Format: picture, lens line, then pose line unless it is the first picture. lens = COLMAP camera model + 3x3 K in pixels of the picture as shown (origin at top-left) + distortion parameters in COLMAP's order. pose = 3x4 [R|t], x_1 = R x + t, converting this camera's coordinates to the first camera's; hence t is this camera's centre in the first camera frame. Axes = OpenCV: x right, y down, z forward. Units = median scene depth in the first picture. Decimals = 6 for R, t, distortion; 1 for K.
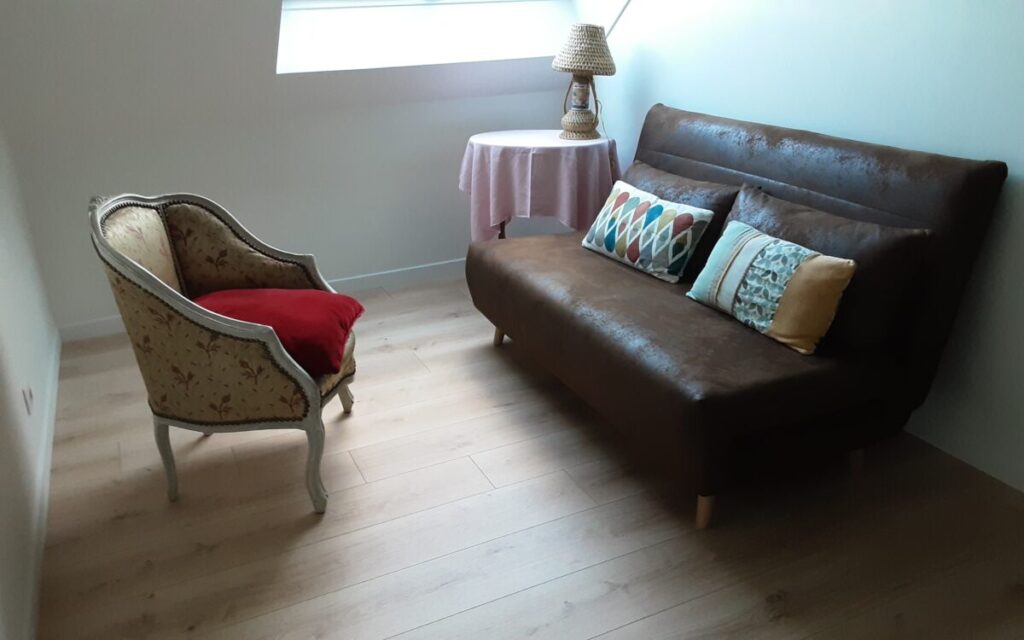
lens RADIAL K [[820.7, 0, 507.3], [0, 820.7, 316.5], [0, 0, 1]] dist [0.137216, -0.228594]
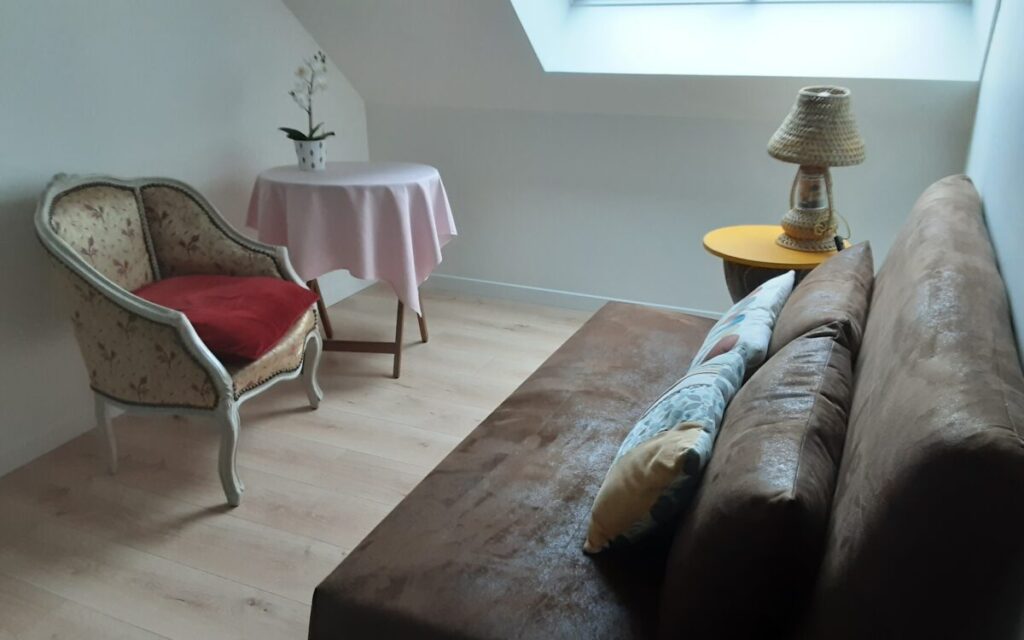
lens RADIAL K [[820.7, 0, 507.3], [0, 820.7, 316.5], [0, 0, 1]] dist [0.137216, -0.228594]
pose [[0.976553, 0.095394, -0.192986, 0.248323], [-0.097227, 0.995262, -0.000033, -0.018627], [0.192069, 0.018795, 0.981201, 0.078351]]
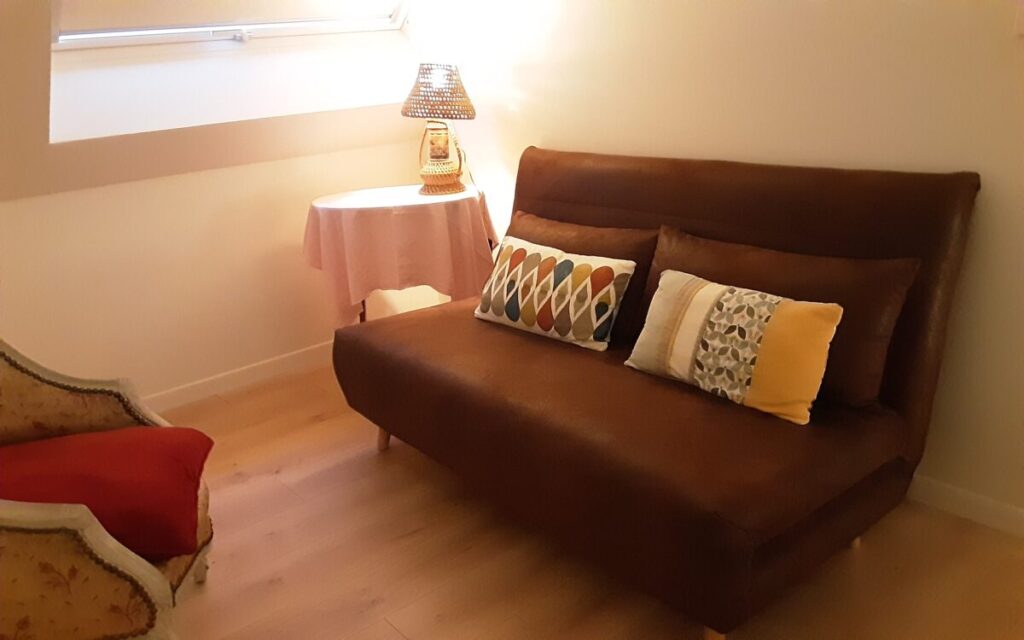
lens RADIAL K [[820.7, 0, 507.3], [0, 820.7, 316.5], [0, 0, 1]] dist [0.137216, -0.228594]
pose [[0.968486, -0.119970, 0.218271, -0.073998], [0.134473, 0.989510, -0.052798, -0.048066], [-0.209647, 0.080485, 0.974459, 0.229946]]
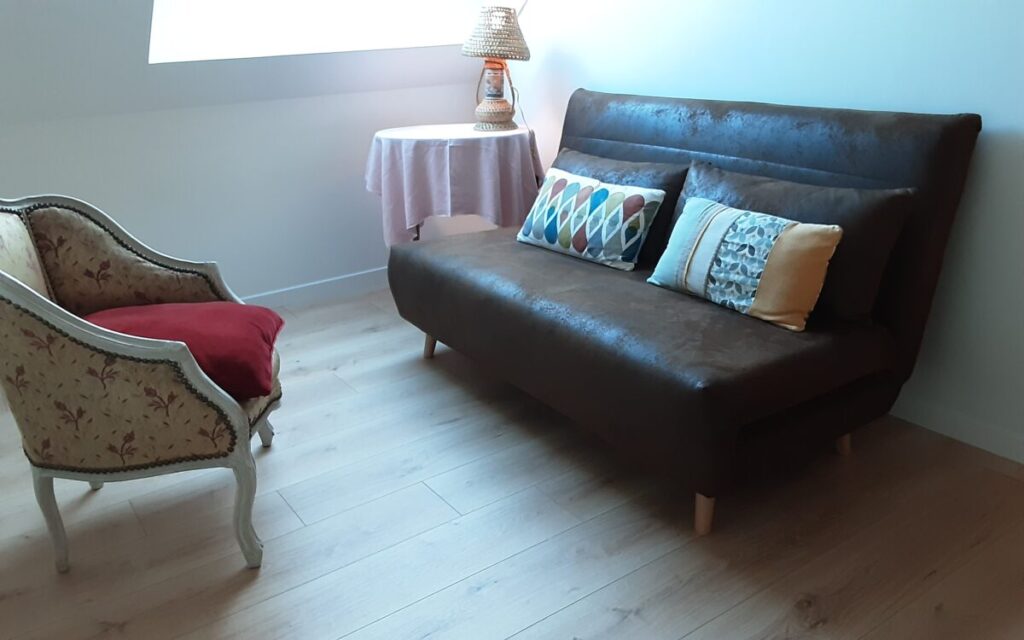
lens RADIAL K [[820.7, 0, 507.3], [0, 820.7, 316.5], [0, 0, 1]] dist [0.137216, -0.228594]
pose [[0.985691, -0.068154, 0.154171, -0.083924], [0.072901, 0.997017, -0.025344, 0.026089], [-0.151984, 0.036220, 0.987719, 0.128039]]
